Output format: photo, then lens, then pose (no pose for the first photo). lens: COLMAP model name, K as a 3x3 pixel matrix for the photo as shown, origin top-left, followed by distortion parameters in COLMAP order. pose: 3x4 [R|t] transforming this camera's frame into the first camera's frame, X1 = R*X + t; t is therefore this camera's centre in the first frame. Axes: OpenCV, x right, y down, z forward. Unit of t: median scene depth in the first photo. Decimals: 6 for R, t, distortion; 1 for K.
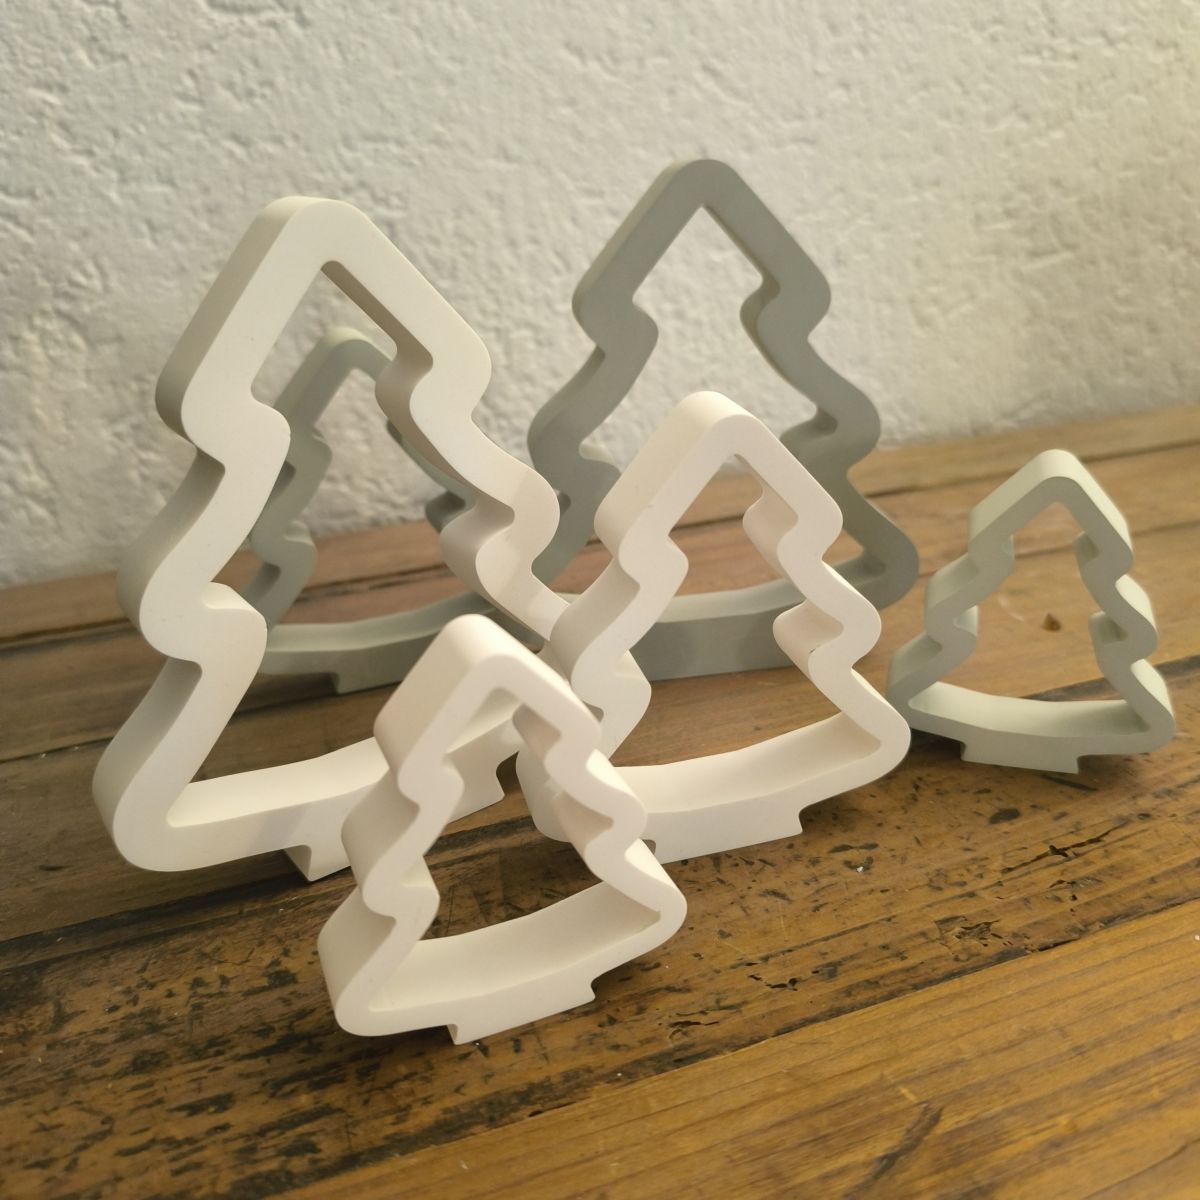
lens RADIAL K [[1149.7, 0, 599.6], [0, 1149.7, 621.0], [0, 0, 1]] dist [-0.003129, -0.040343]
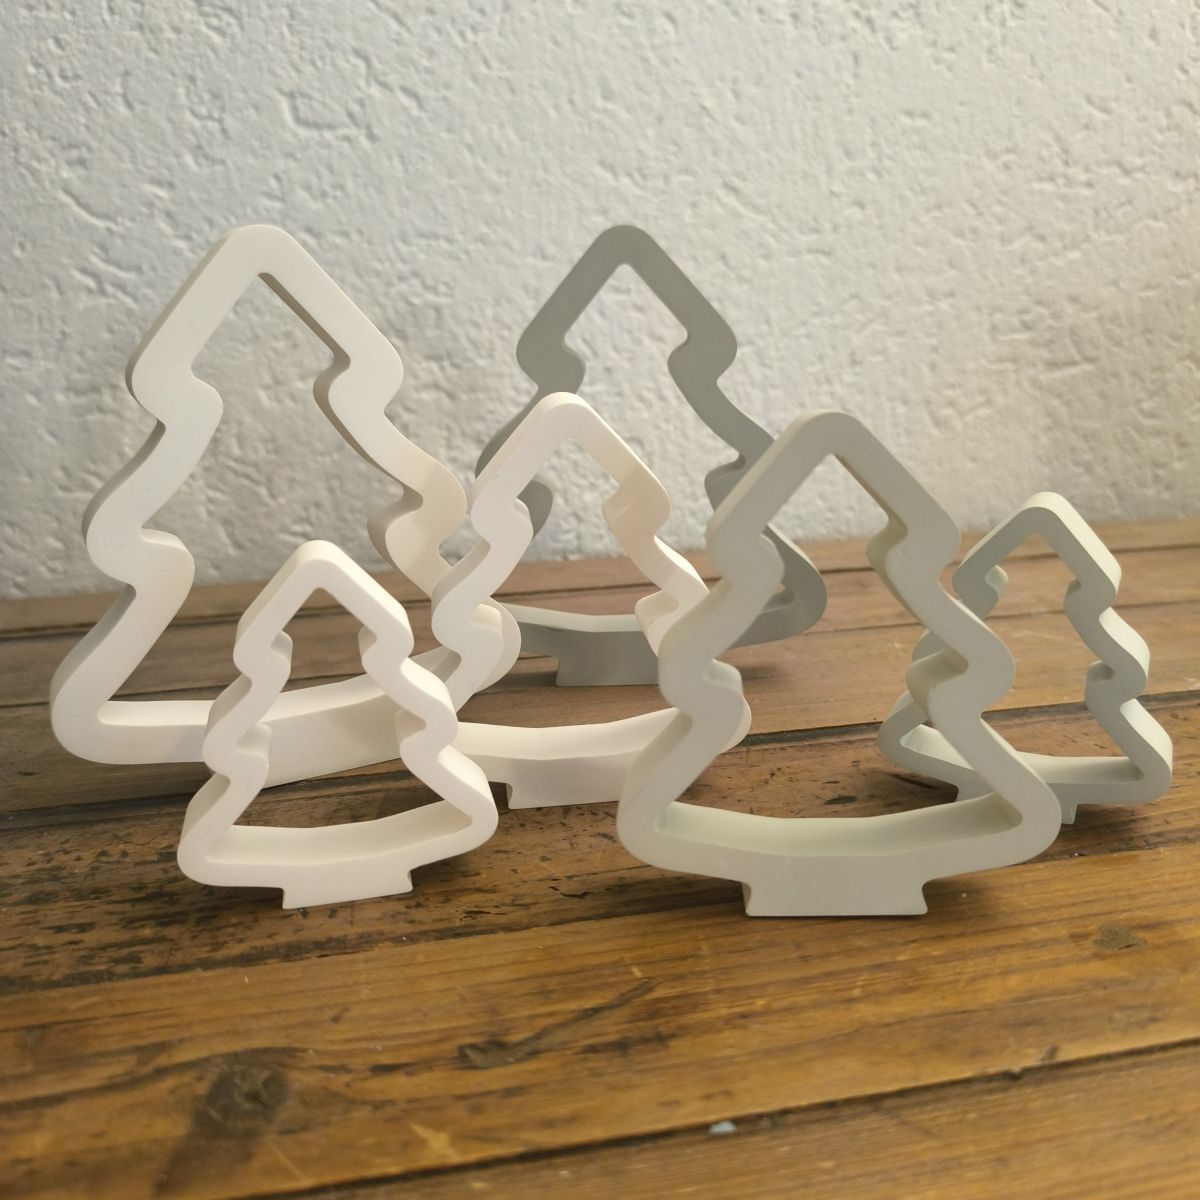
lens RADIAL K [[1149.7, 0, 599.6], [0, 1149.7, 621.0], [0, 0, 1]] dist [-0.003129, -0.040343]
pose [[0.988354, 0.064698, -0.137734, 0.164984], [-0.081584, 0.989330, -0.120709, 0.094549], [0.128455, 0.130541, 0.983086, -0.074522]]
